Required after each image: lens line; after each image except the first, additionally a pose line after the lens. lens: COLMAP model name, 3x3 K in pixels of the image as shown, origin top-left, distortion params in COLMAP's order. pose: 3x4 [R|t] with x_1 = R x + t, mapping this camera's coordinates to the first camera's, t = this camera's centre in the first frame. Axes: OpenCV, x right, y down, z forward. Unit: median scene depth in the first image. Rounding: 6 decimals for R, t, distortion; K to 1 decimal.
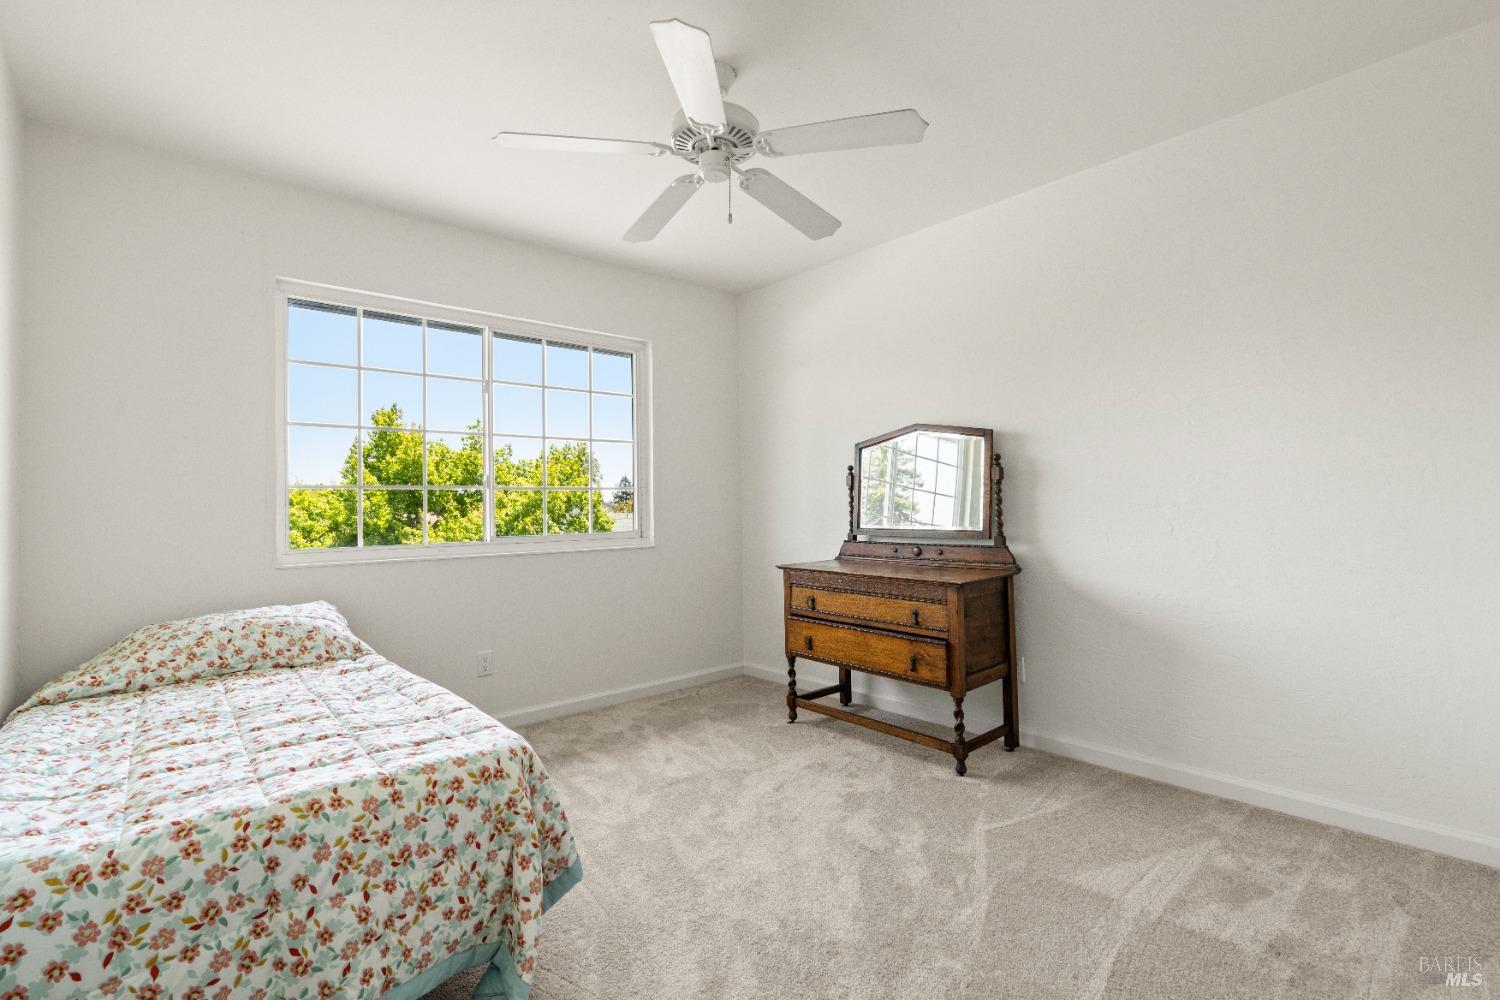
lens RADIAL K [[688.9, 0, 749.6], [0, 688.9, 500.4], [0, 0, 1]] dist [-0.004116, 0.000736]
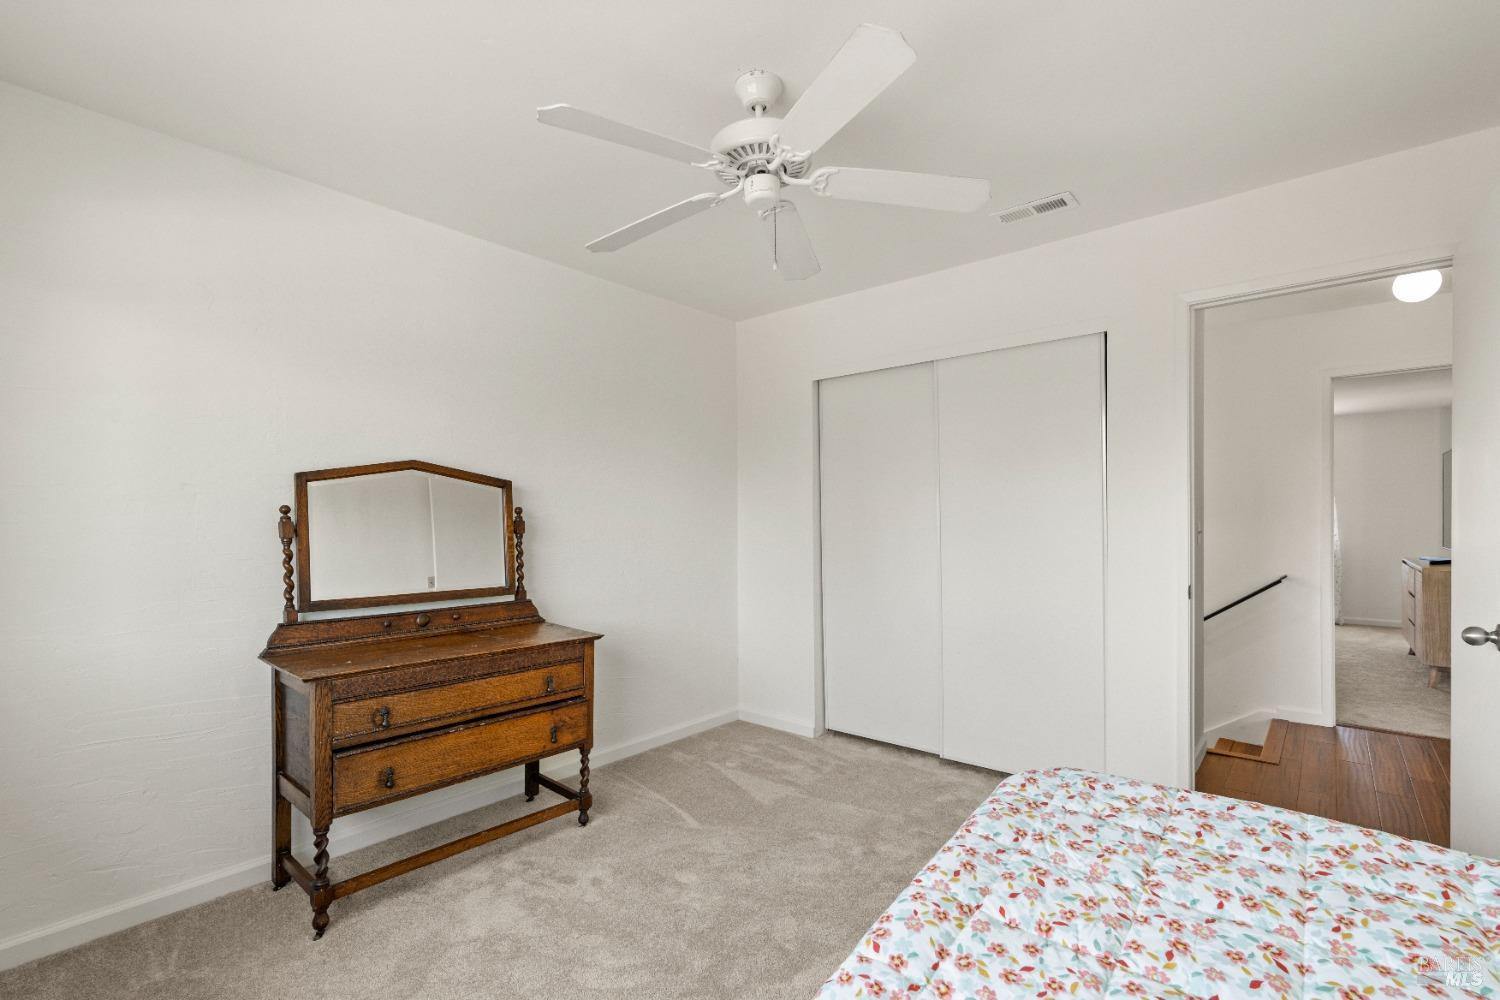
lens RADIAL K [[688.9, 0, 749.6], [0, 688.9, 513.1], [0, 0, 1]] dist [-0.004116, 0.000736]
pose [[-0.128089, 0.021058, 0.991539, -0.664629], [-0.002142, 0.999766, -0.021510, -0.037955], [-0.991760, -0.004879, -0.128013, 0.789837]]
